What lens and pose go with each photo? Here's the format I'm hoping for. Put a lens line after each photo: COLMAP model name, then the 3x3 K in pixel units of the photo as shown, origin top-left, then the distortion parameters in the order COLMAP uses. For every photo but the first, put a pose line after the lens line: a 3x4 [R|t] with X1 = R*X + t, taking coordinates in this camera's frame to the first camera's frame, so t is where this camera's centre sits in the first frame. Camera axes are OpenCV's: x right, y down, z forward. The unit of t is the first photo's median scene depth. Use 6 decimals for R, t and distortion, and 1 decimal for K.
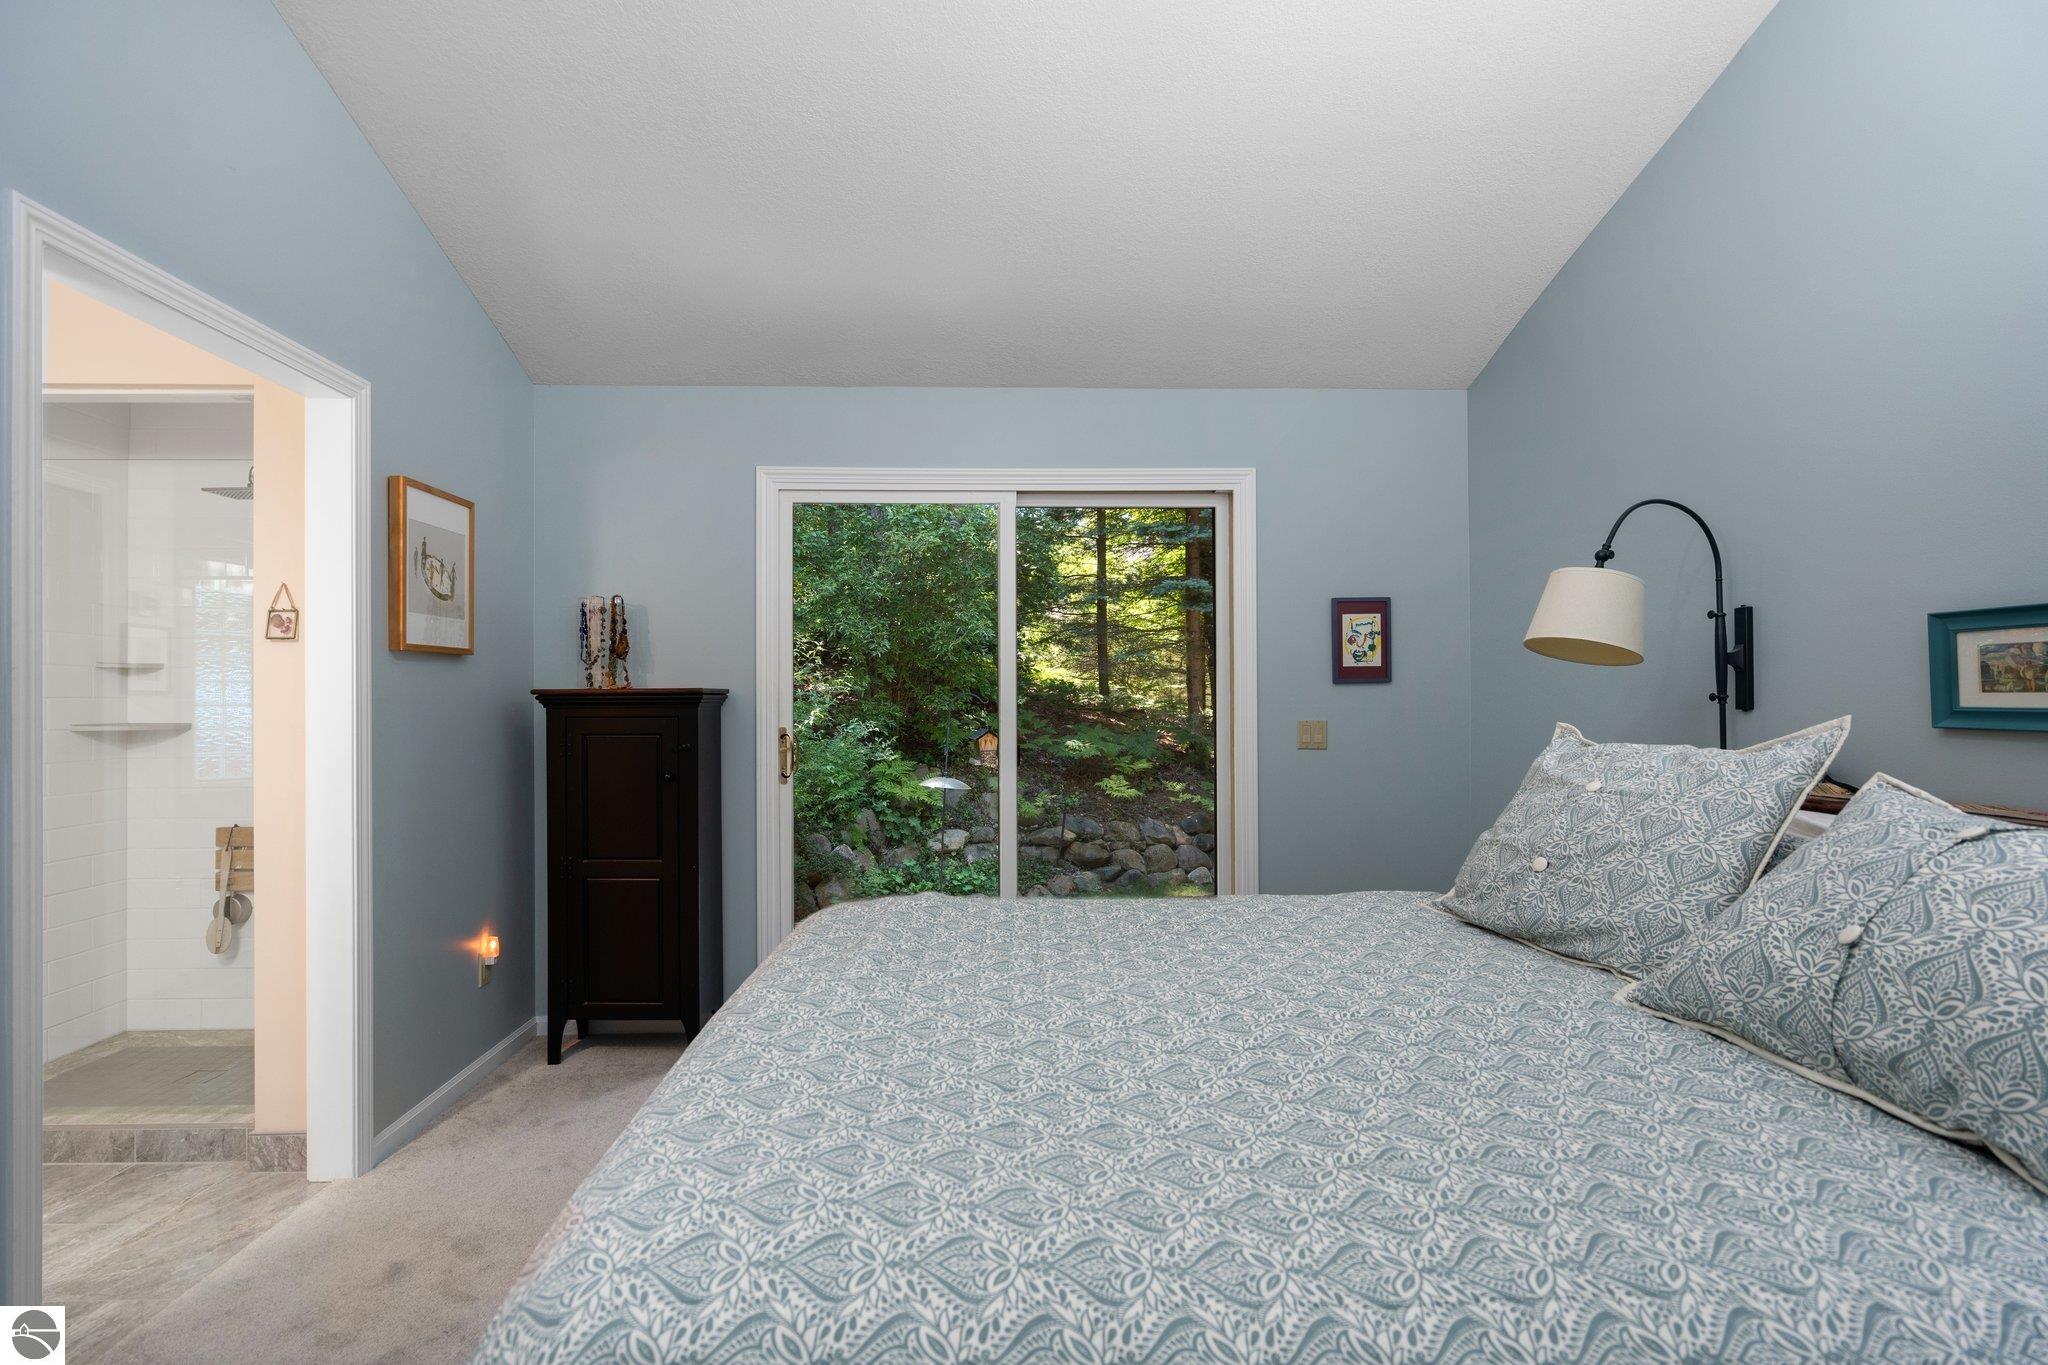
lens RADIAL K [[944.6, 0, 984.9], [0, 944.6, 693.6], [0, 0, 1]] dist [-0.002335, 0.000204]
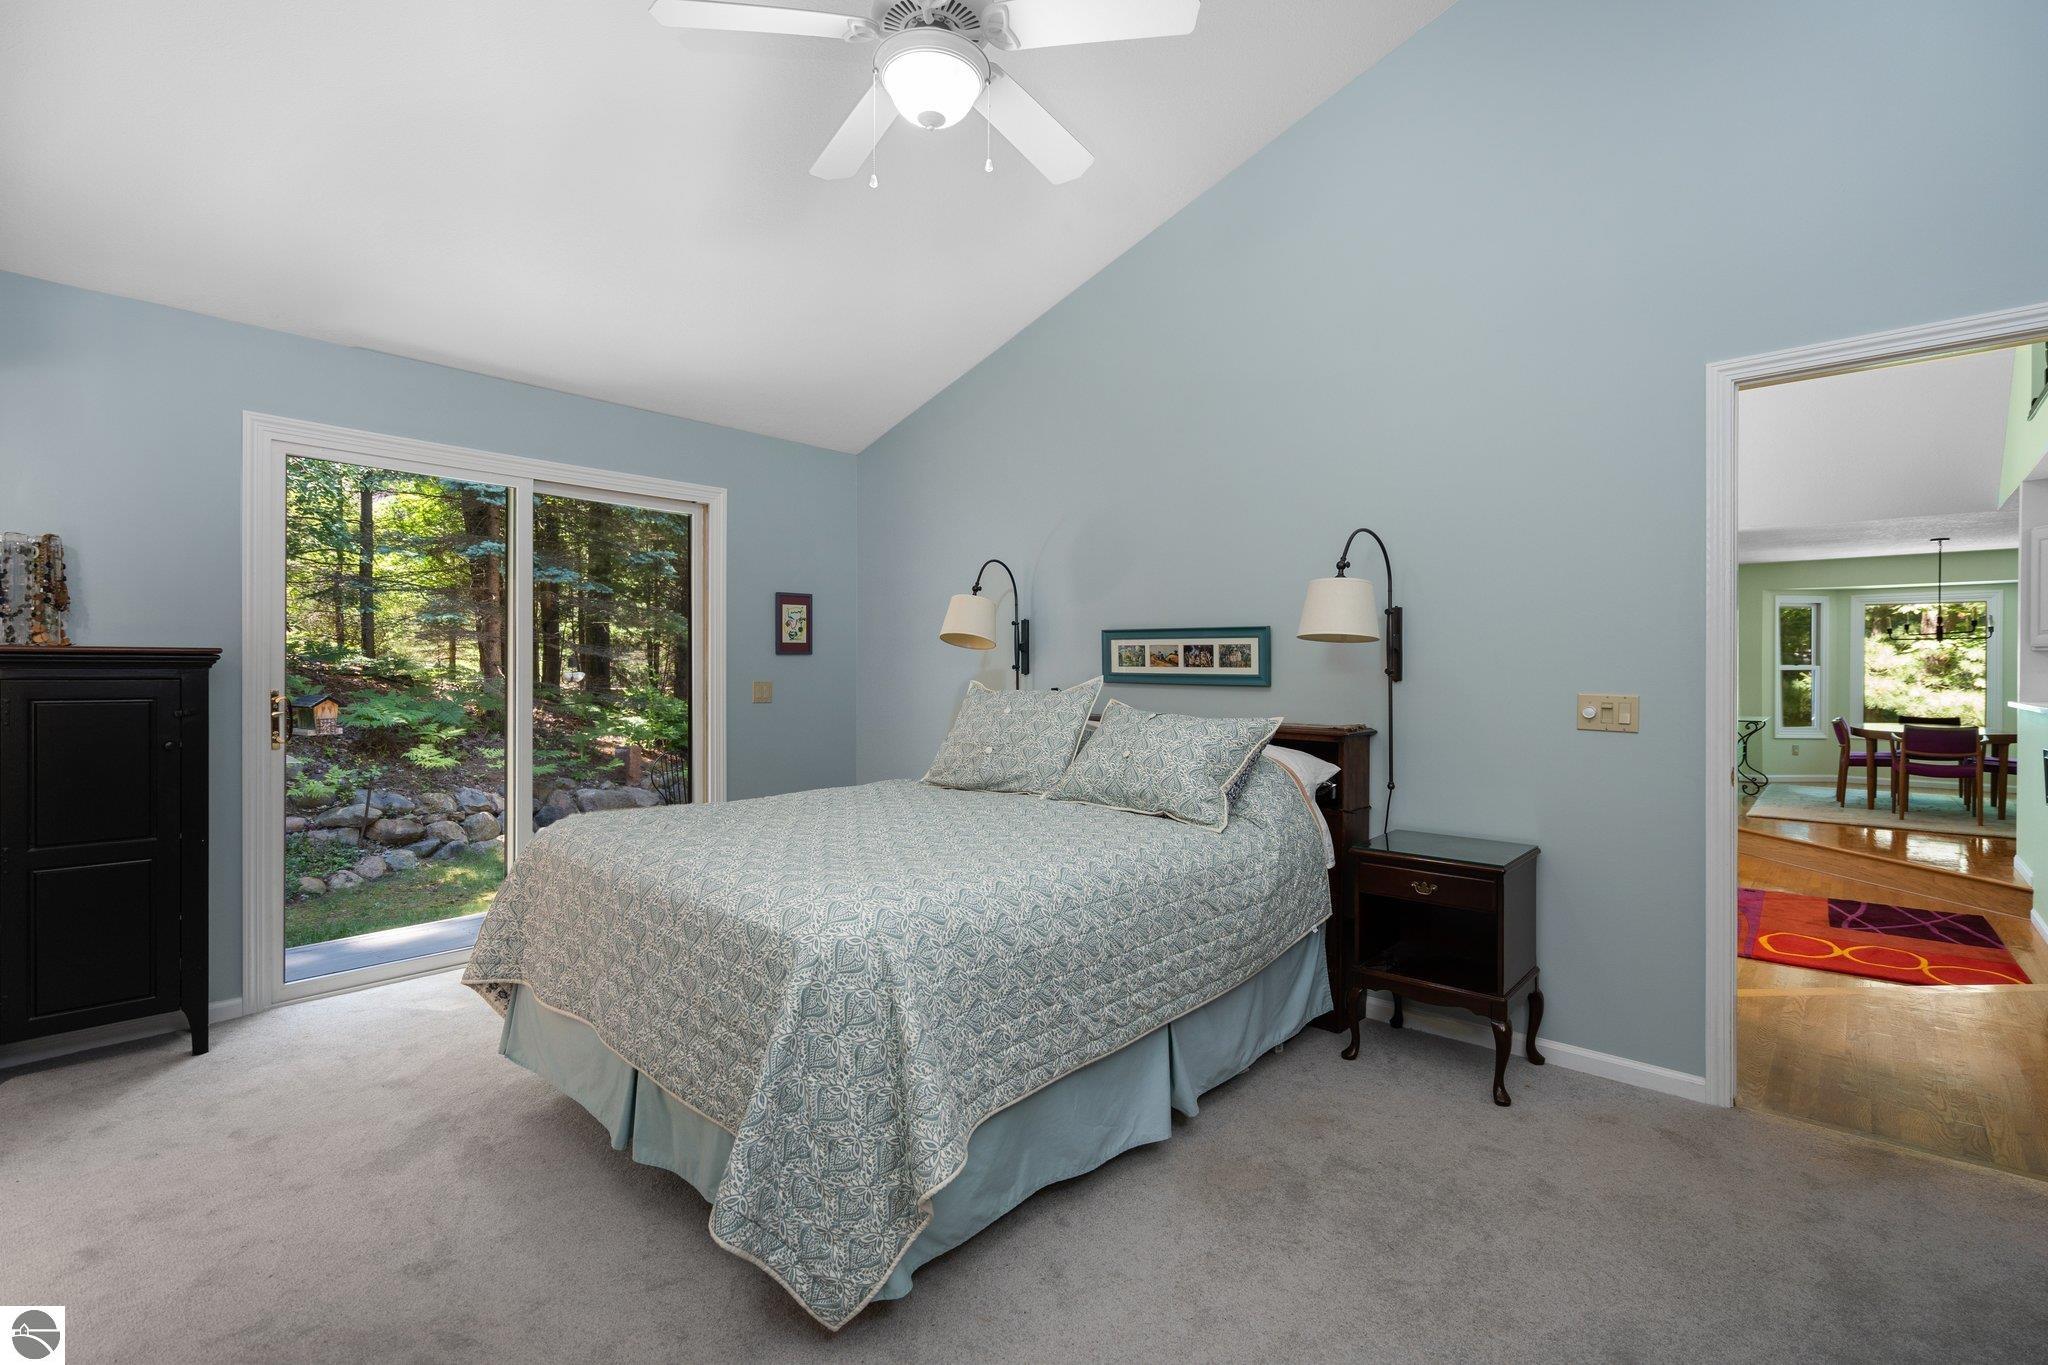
lens RADIAL K [[944.6, 0, 1033.0], [0, 944.6, 667.5], [0, 0, 1]] dist [-0.002335, 0.000204]
pose [[0.672180, 0.007874, 0.740346, -0.420354], [-0.013665, 0.999905, 0.001773, 0.000371], [-0.740262, -0.011309, 0.672224, -0.209091]]
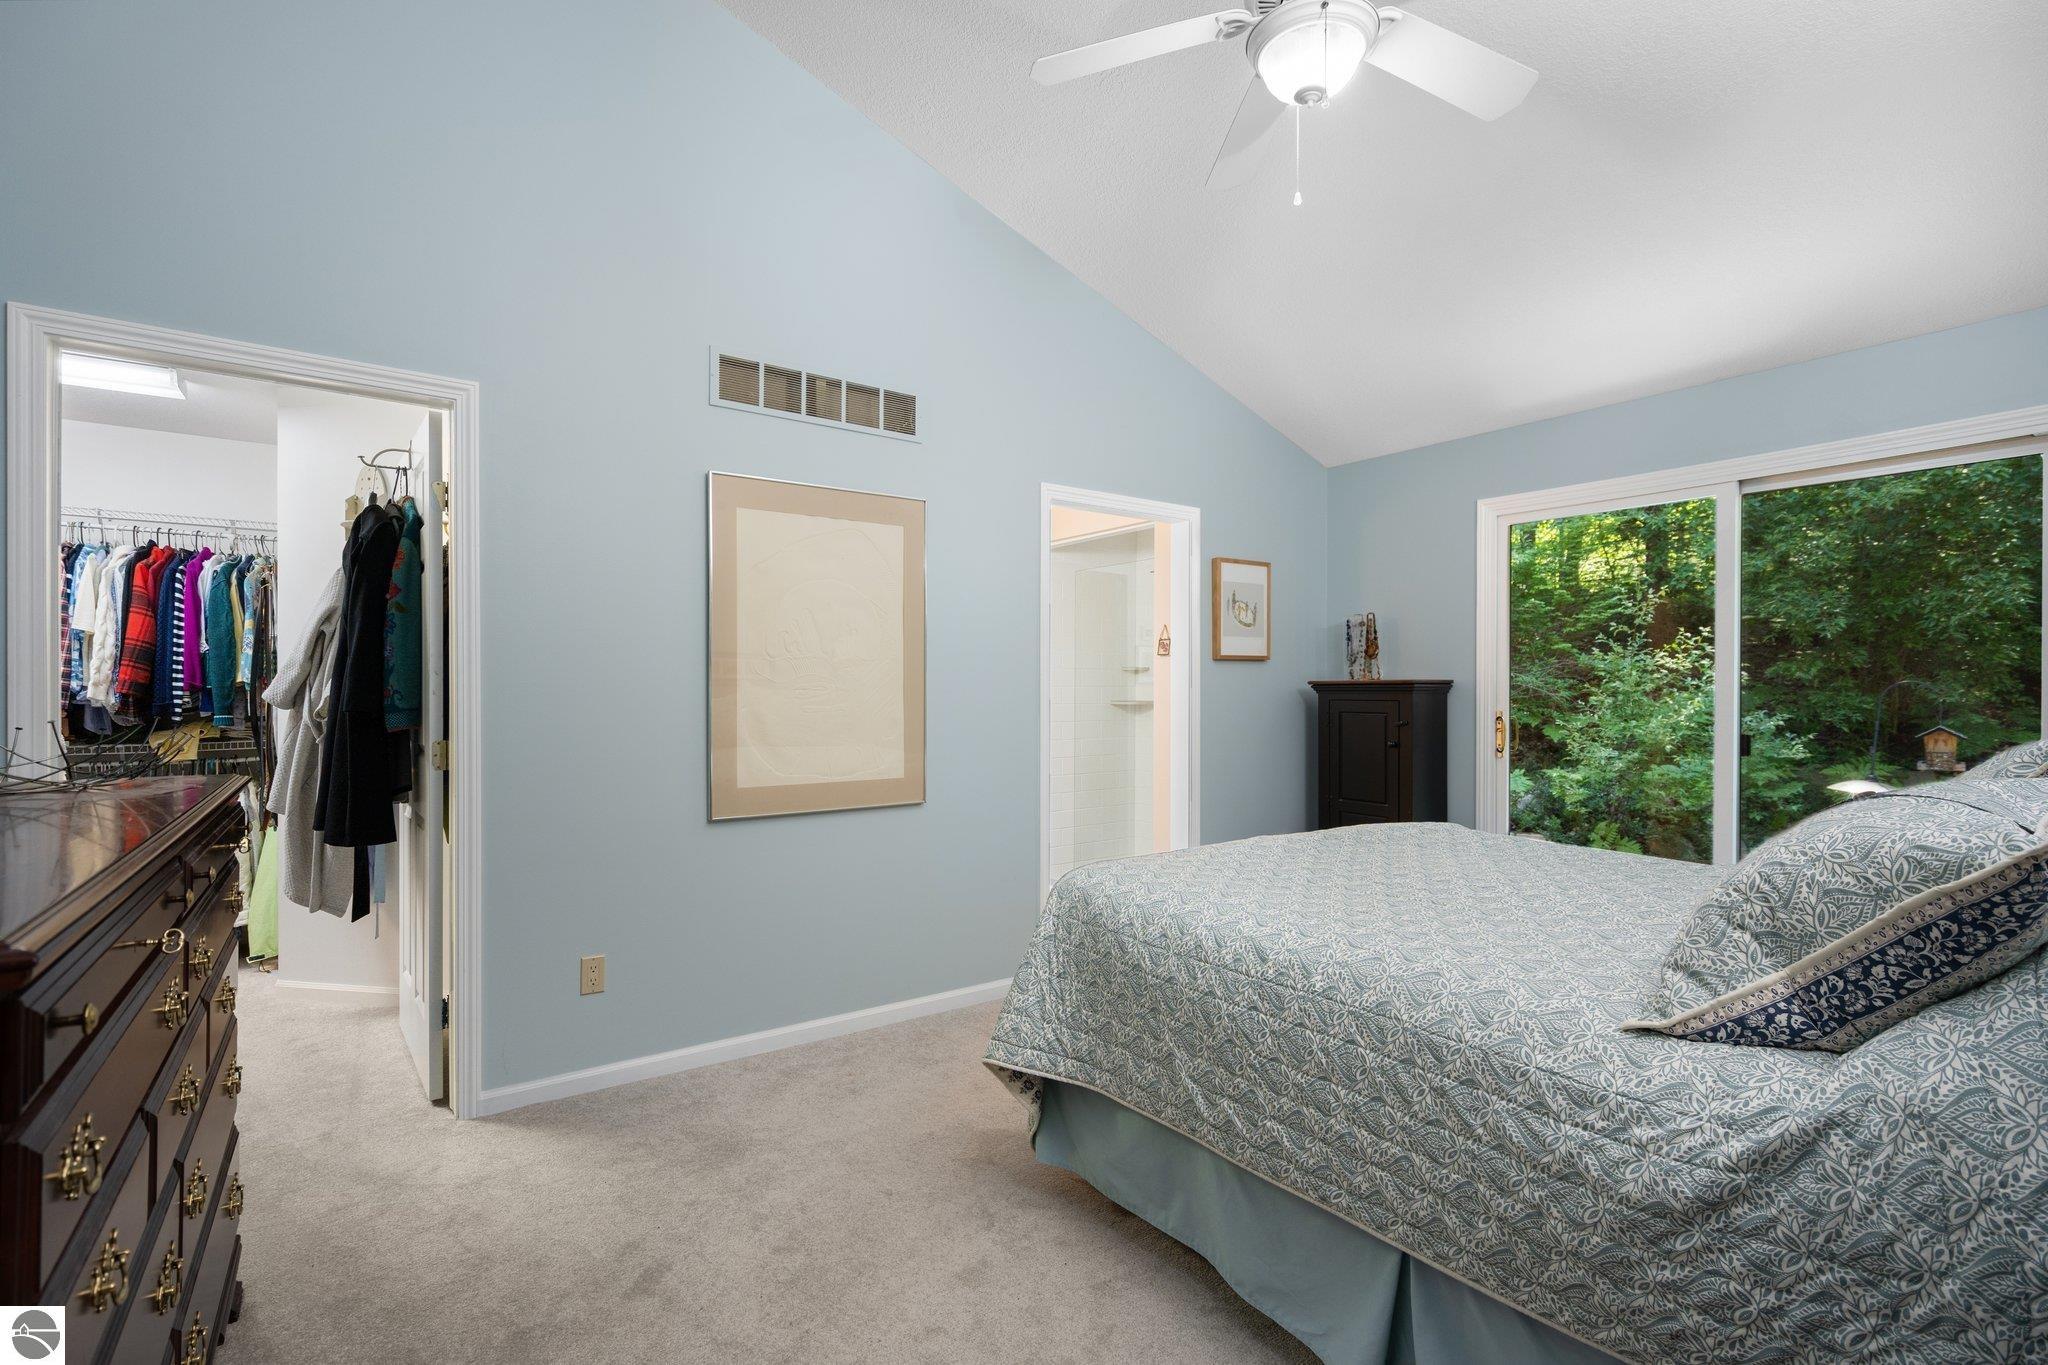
lens RADIAL K [[944.6, 0, 1012.3], [0, 944.6, 694.5], [0, 0, 1]] dist [-0.002335, 0.000204]
pose [[0.558474, 0.007504, -0.829488, 0.464373], [0.003831, 0.999925, 0.011626, -0.002262], [0.829513, -0.009671, 0.558404, -0.209871]]
